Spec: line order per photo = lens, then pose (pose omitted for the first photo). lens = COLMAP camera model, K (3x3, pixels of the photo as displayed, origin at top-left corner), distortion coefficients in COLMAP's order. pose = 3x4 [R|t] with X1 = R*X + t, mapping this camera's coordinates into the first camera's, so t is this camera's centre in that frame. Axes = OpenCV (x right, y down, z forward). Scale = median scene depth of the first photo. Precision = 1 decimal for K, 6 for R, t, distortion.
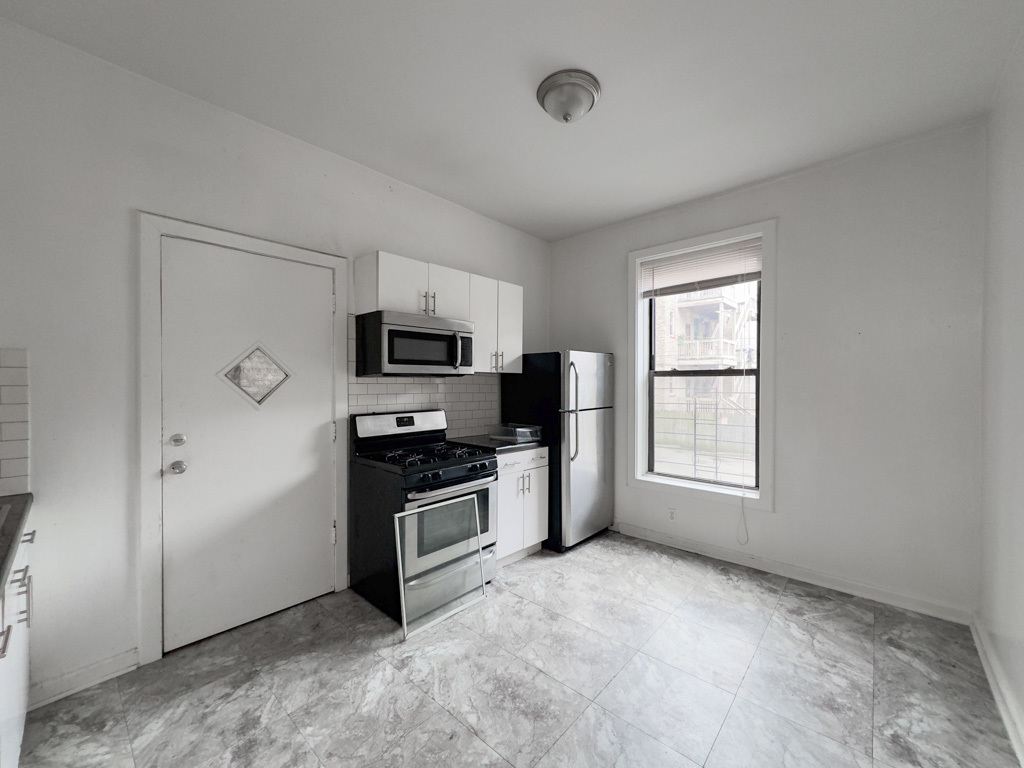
lens RADIAL K [[412.9, 0, 510.0], [0, 412.9, 381.7], [0, 0, 1]] dist [-0.001140, -0.000261]
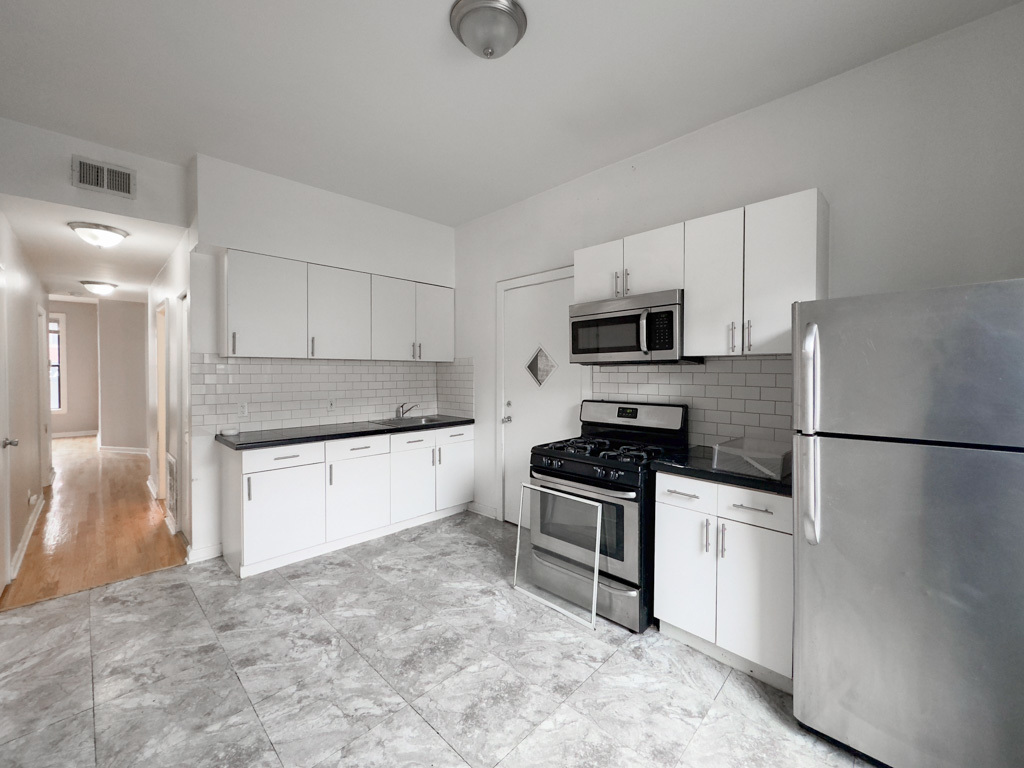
lens RADIAL K [[412.9, 0, 510.0], [0, 412.9, 381.7], [0, 0, 1]] dist [-0.001140, -0.000261]
pose [[-0.037245, 0.021415, -0.999077, 0.830656], [0.000614, 0.999771, 0.021407, 0.006600], [0.999306, 0.000184, -0.037250, 0.934082]]
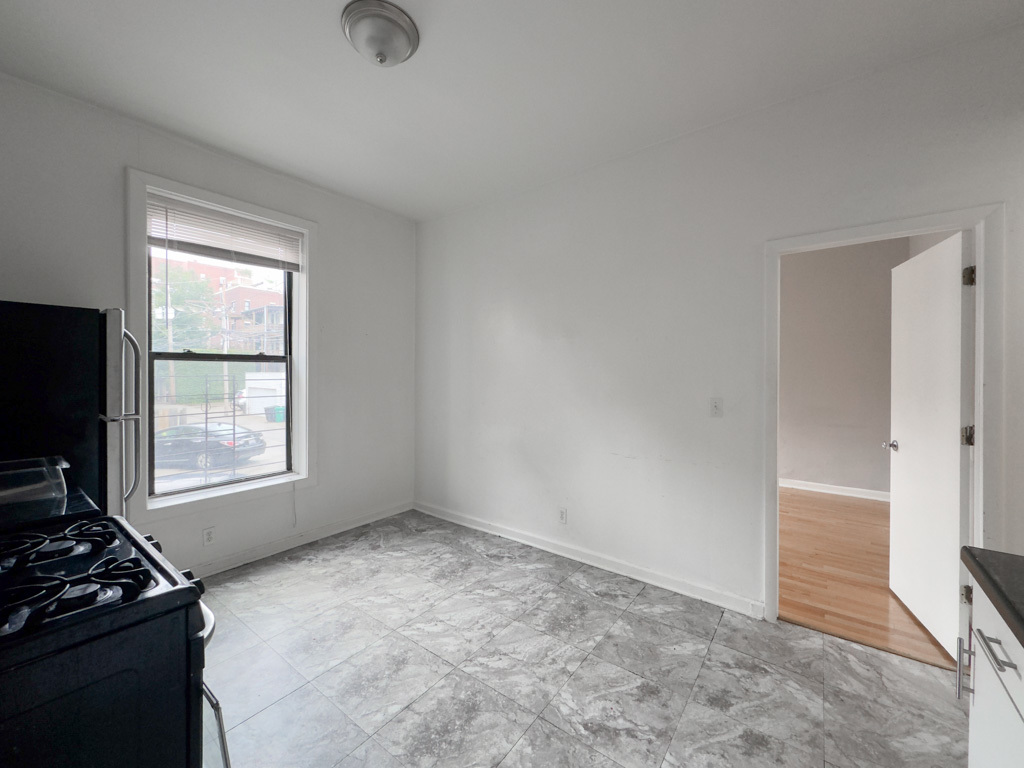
lens RADIAL K [[412.0, 0, 517.5], [0, 412.0, 371.0], [0, 0, 1]] dist [-0.001018, -0.000109]
pose [[-0.100427, 0.001493, 0.994943, -0.646544], [-0.006051, 0.999979, -0.002112, 0.006765], [-0.994926, -0.006232, -0.100415, 0.701812]]
